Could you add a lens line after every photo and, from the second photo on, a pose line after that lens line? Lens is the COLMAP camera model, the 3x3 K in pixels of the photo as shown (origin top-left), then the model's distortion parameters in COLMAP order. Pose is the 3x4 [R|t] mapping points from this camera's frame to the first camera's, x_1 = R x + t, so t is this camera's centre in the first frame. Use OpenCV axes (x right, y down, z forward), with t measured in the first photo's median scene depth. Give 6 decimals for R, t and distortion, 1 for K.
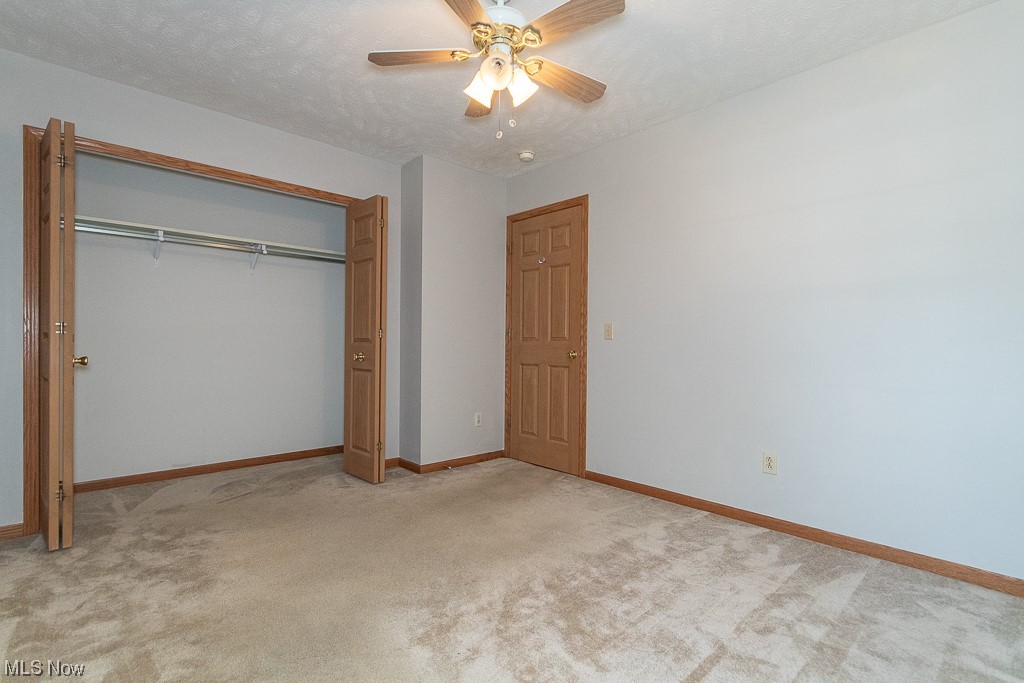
lens RADIAL K [[485.7, 0, 511.1], [0, 485.7, 344.3], [0, 0, 1]] dist [0.004343, -0.000402]
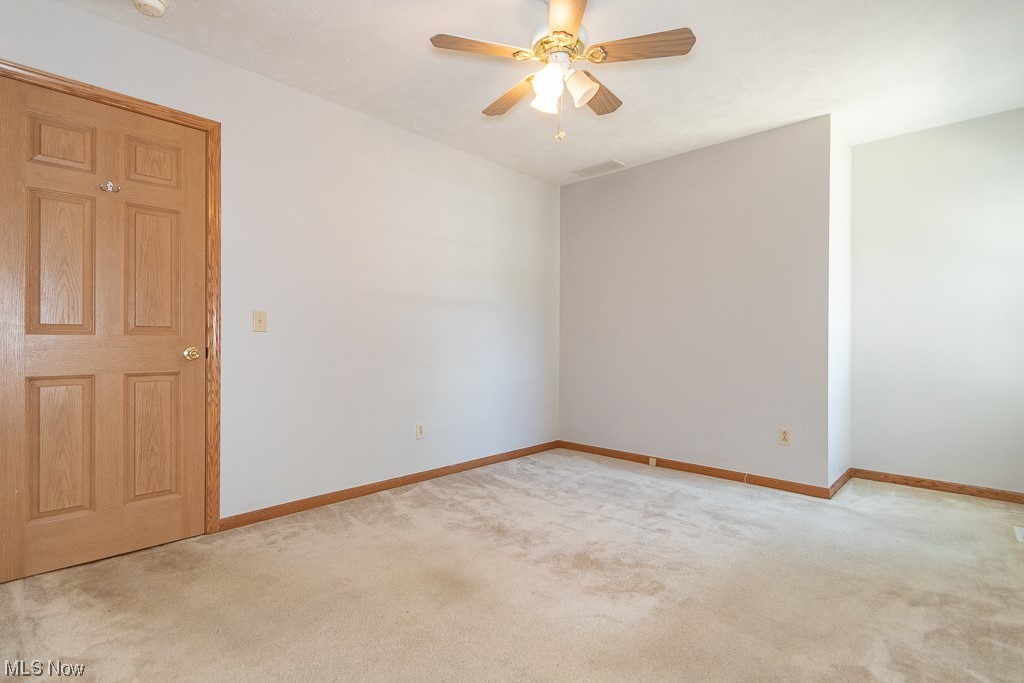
lens RADIAL K [[485.7, 0, 511.1], [0, 485.7, 344.3], [0, 0, 1]] dist [0.004343, -0.000402]
pose [[-0.056053, -0.009484, 0.998383, -0.603202], [0.006696, 0.999929, 0.009874, 0.005122], [-0.998405, 0.007239, -0.055985, 0.663541]]
